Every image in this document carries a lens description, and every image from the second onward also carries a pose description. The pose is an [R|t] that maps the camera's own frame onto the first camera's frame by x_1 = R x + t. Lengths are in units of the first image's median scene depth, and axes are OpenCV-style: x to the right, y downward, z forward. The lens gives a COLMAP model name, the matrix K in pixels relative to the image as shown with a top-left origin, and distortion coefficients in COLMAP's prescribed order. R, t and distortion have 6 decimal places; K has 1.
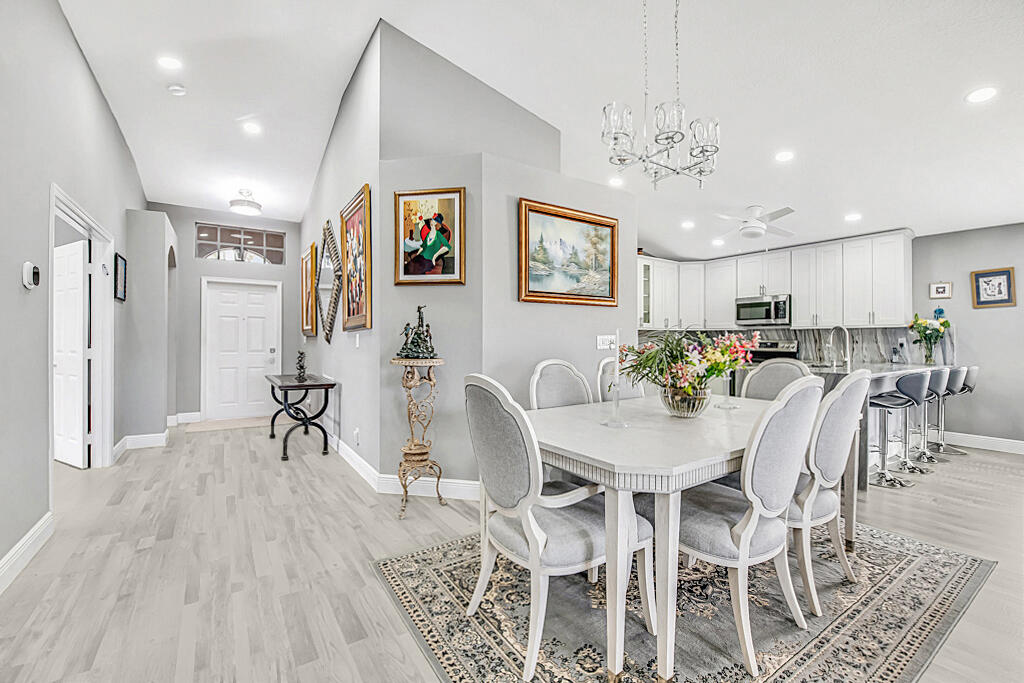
lens RADIAL K [[423.8, 0, 505.1], [0, 423.8, 338.2], [0, 0, 1]] dist [-0.017350, -0.000151]
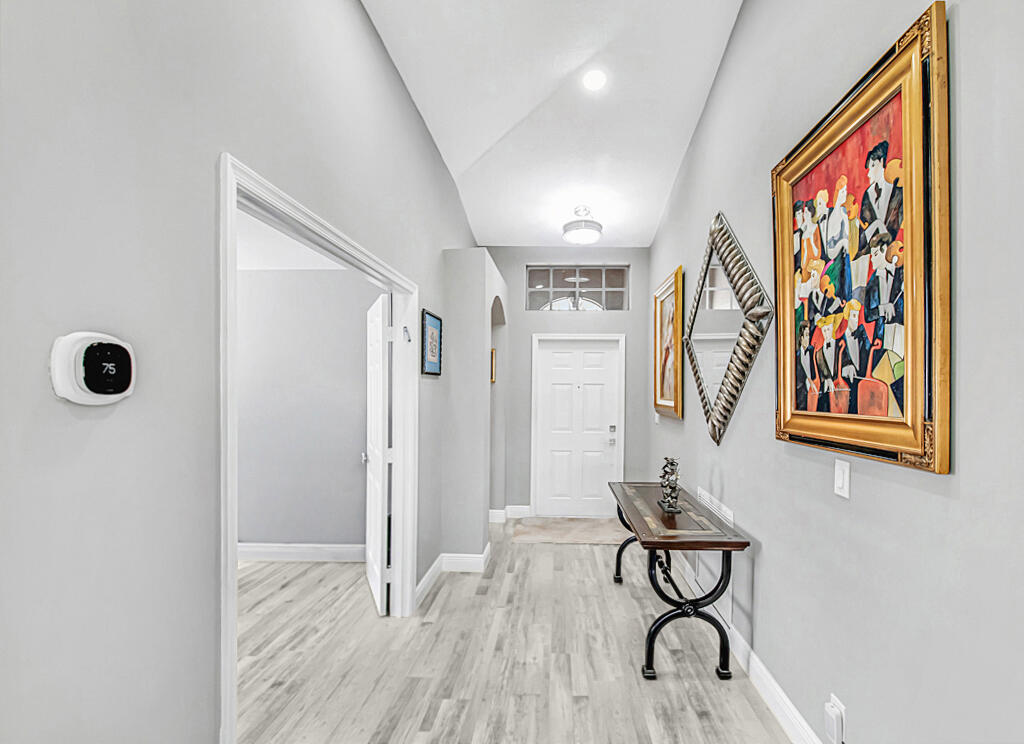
lens RADIAL K [[458.3, 0, 512.0], [0, 458.3, 372.0], [0, 0, 1]] dist [0.001024, 0.000082]
pose [[0.768393, -0.010893, -0.639885, -0.244280], [-0.010425, 0.999509, -0.029534, -0.058728], [0.639893, 0.029365, 0.767903, 0.380828]]
